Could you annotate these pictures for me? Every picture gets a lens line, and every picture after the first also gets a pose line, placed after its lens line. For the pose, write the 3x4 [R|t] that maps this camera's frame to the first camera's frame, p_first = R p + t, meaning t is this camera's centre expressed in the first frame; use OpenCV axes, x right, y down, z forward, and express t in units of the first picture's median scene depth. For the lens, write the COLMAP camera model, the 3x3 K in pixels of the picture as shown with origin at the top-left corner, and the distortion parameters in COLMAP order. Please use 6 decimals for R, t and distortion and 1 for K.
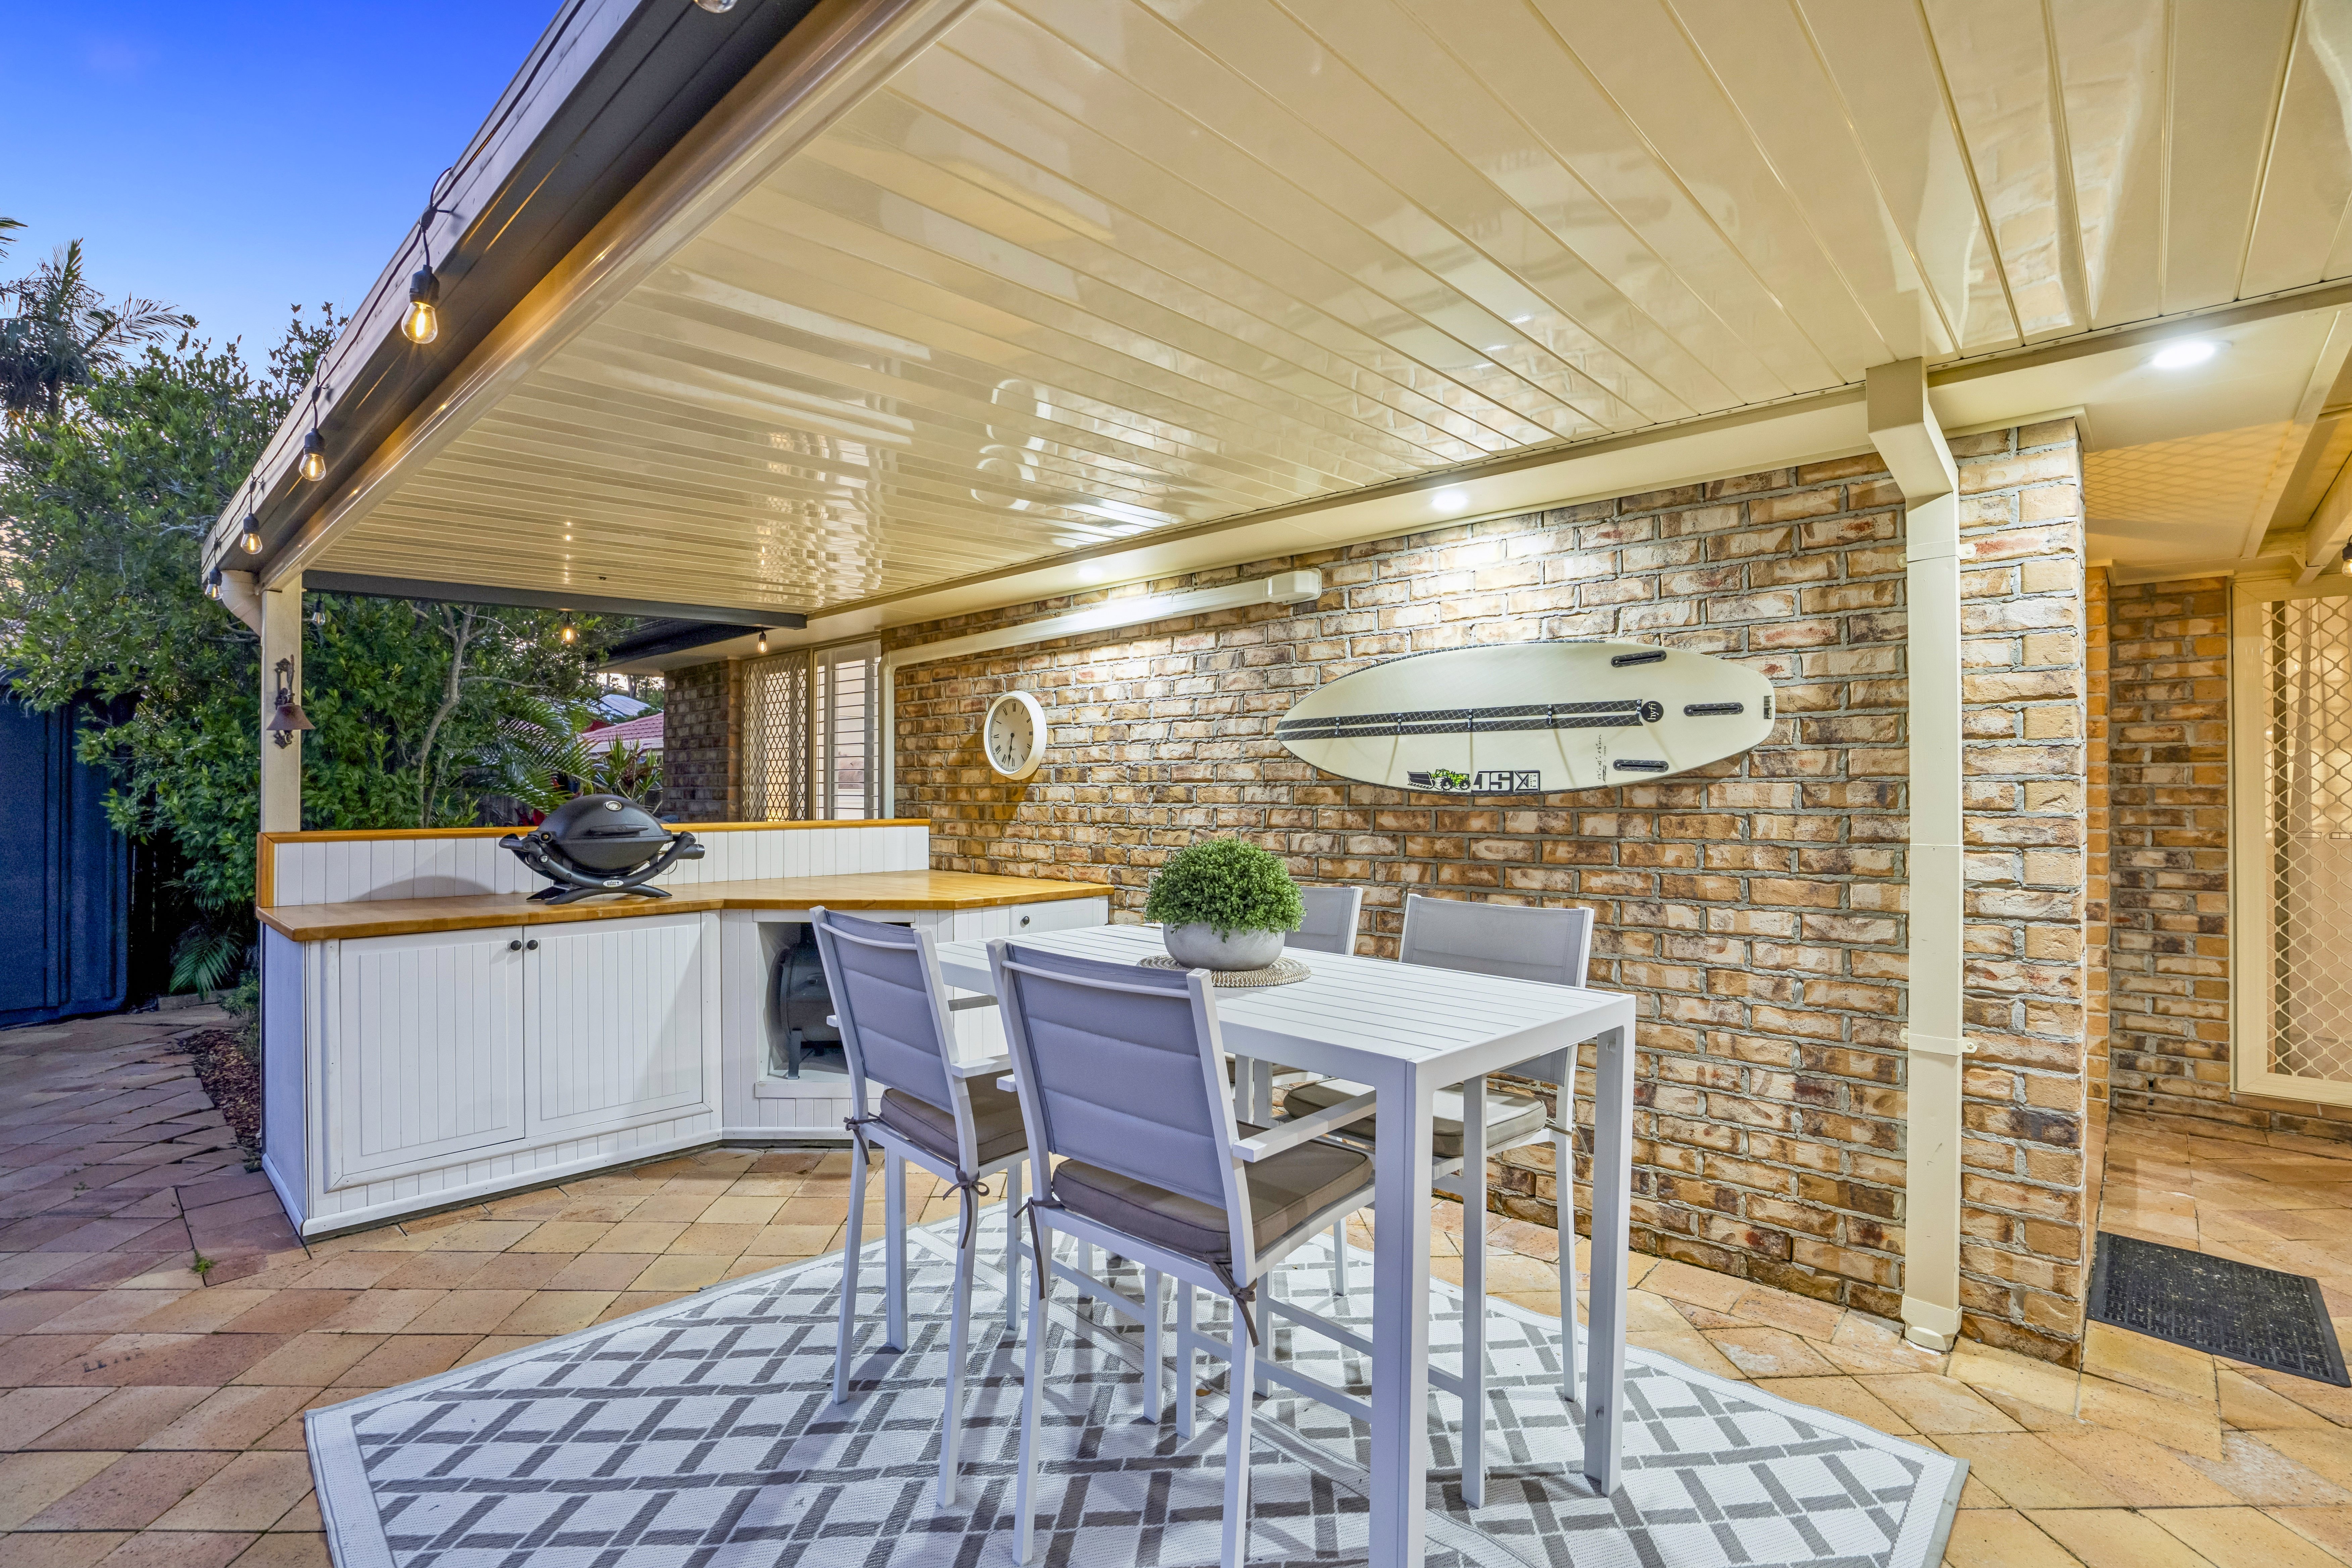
lens RADIAL K [[1069.3, 0, 1128.5], [0, 1069.3, 769.0], [0, 0, 1]] dist [-0.034094, 0.000649]
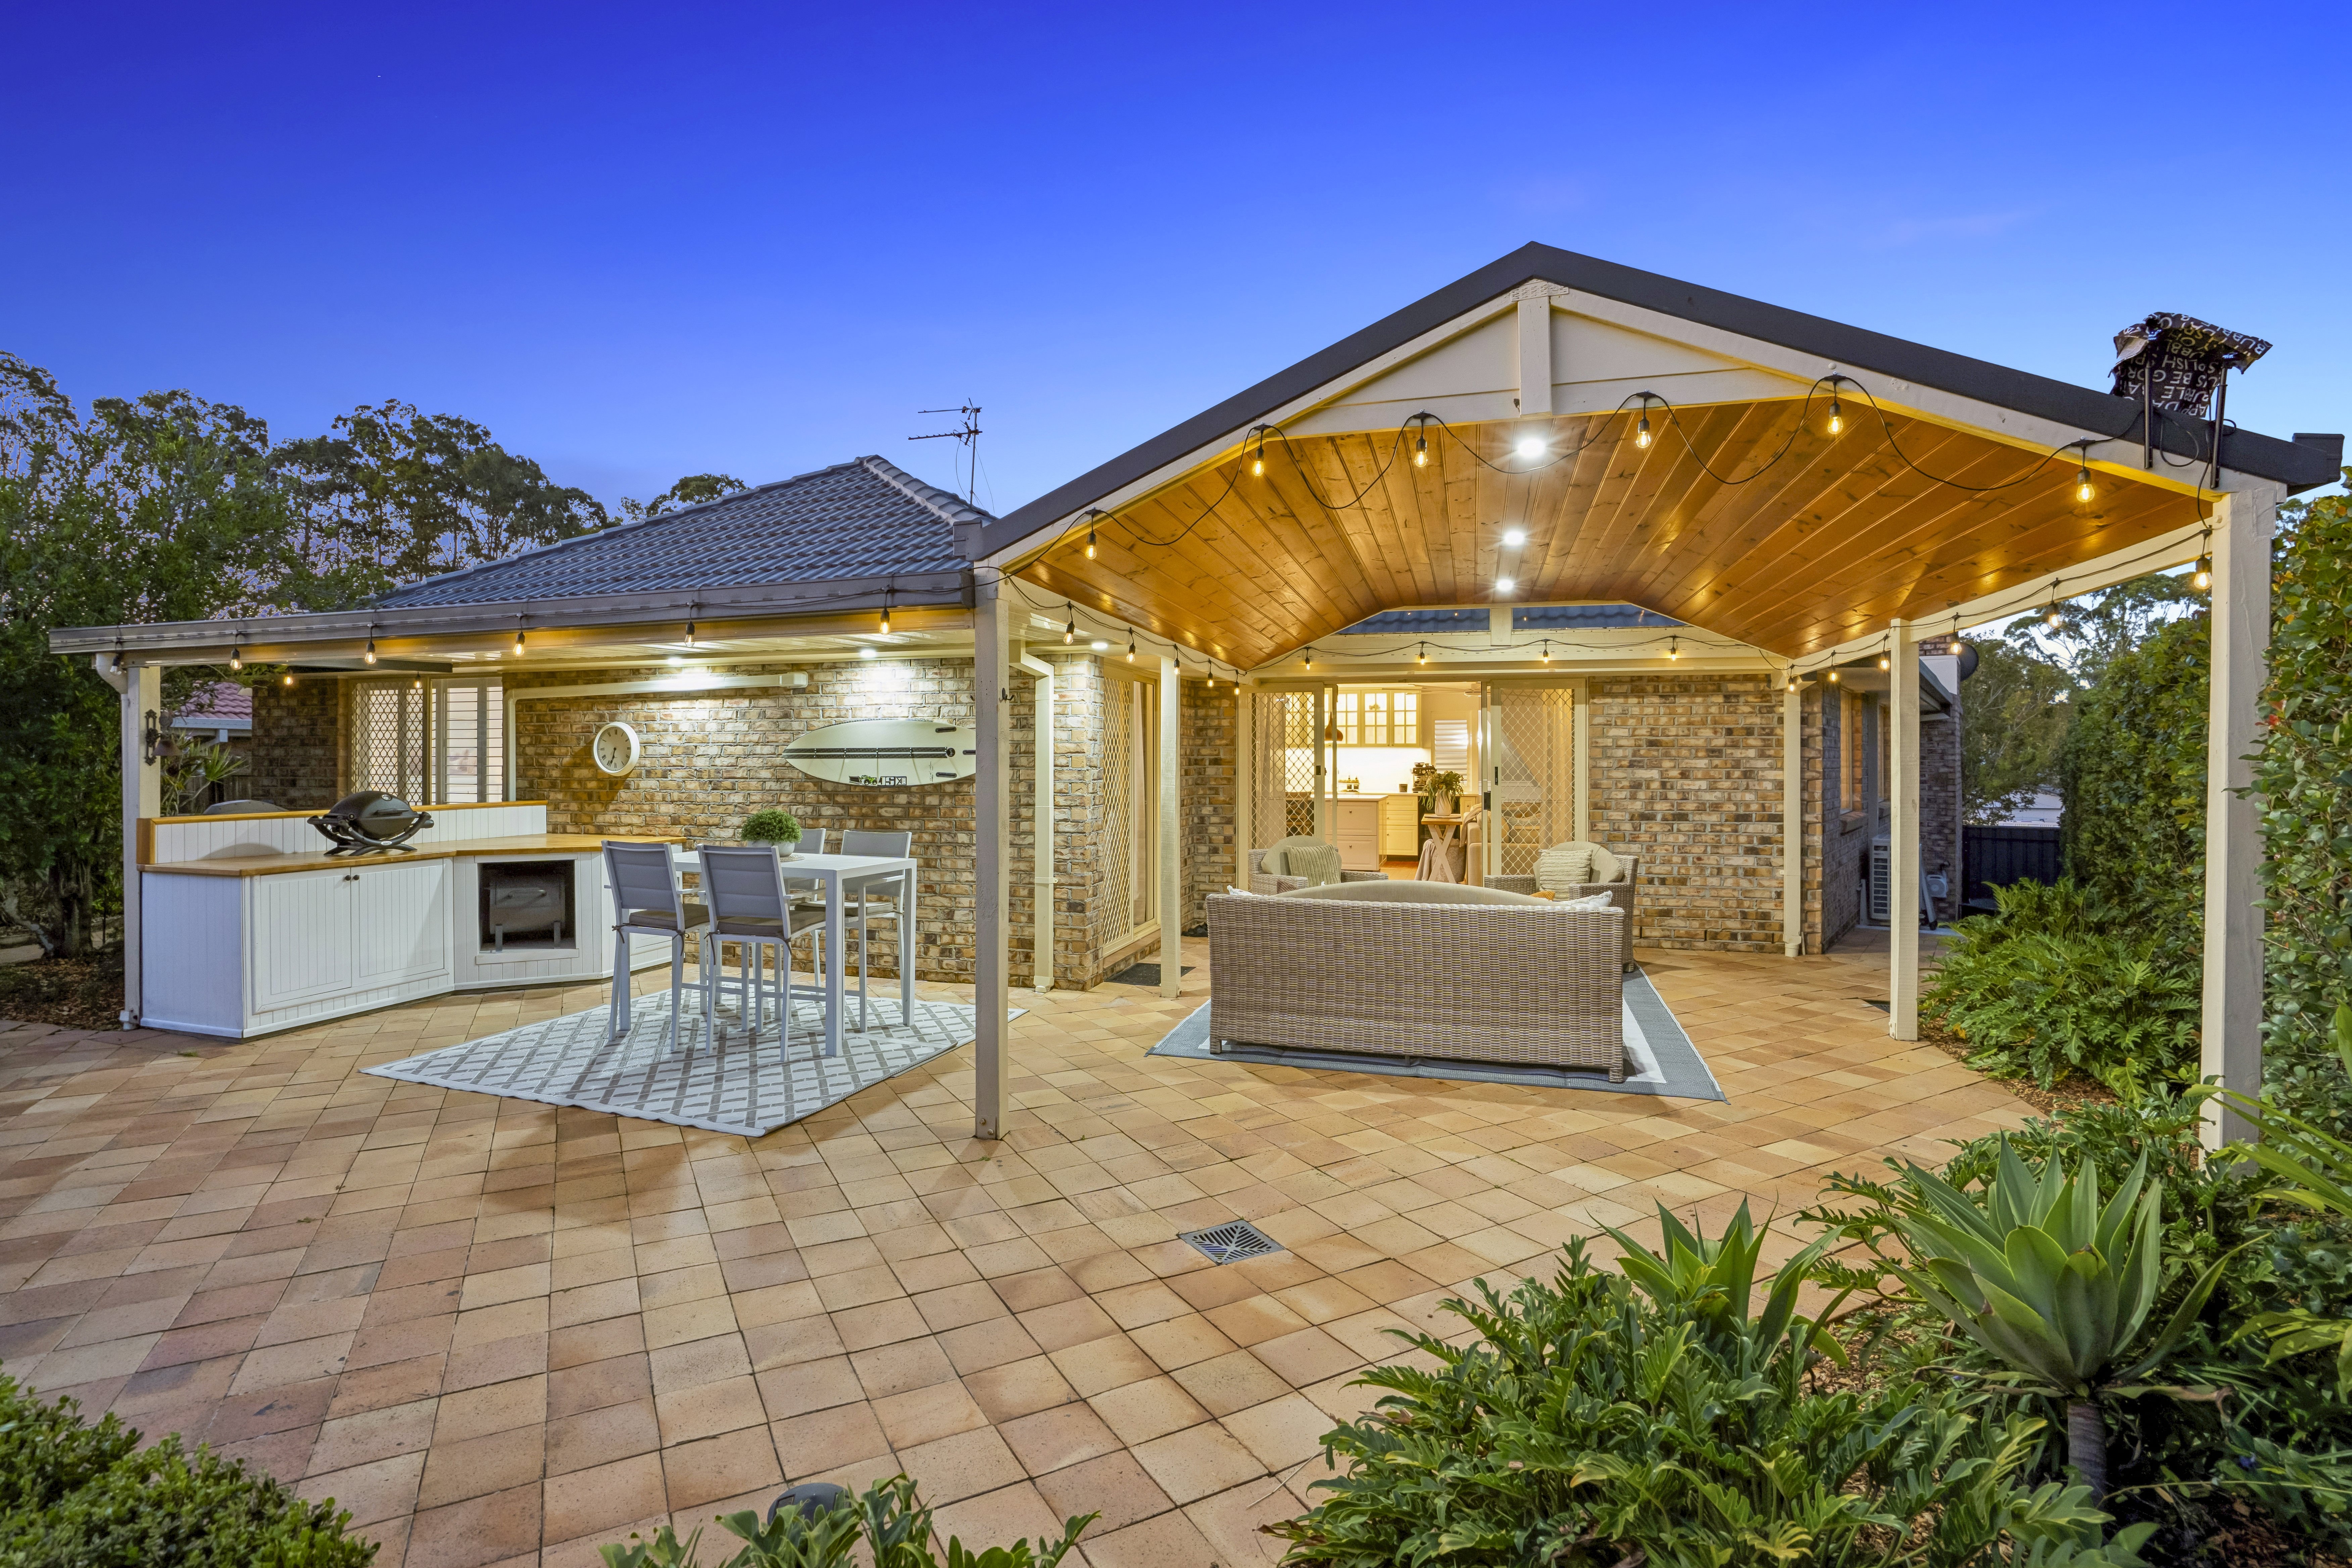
lens RADIAL K [[1069.3, 0, 1128.5], [0, 1069.3, 769.0], [0, 0, 1]] dist [-0.034094, 0.000649]
pose [[0.887987, -0.004672, 0.459845, -0.197667], [-0.009607, 0.999542, 0.028707, -0.069405], [-0.459768, -0.029909, 0.887535, -1.019534]]
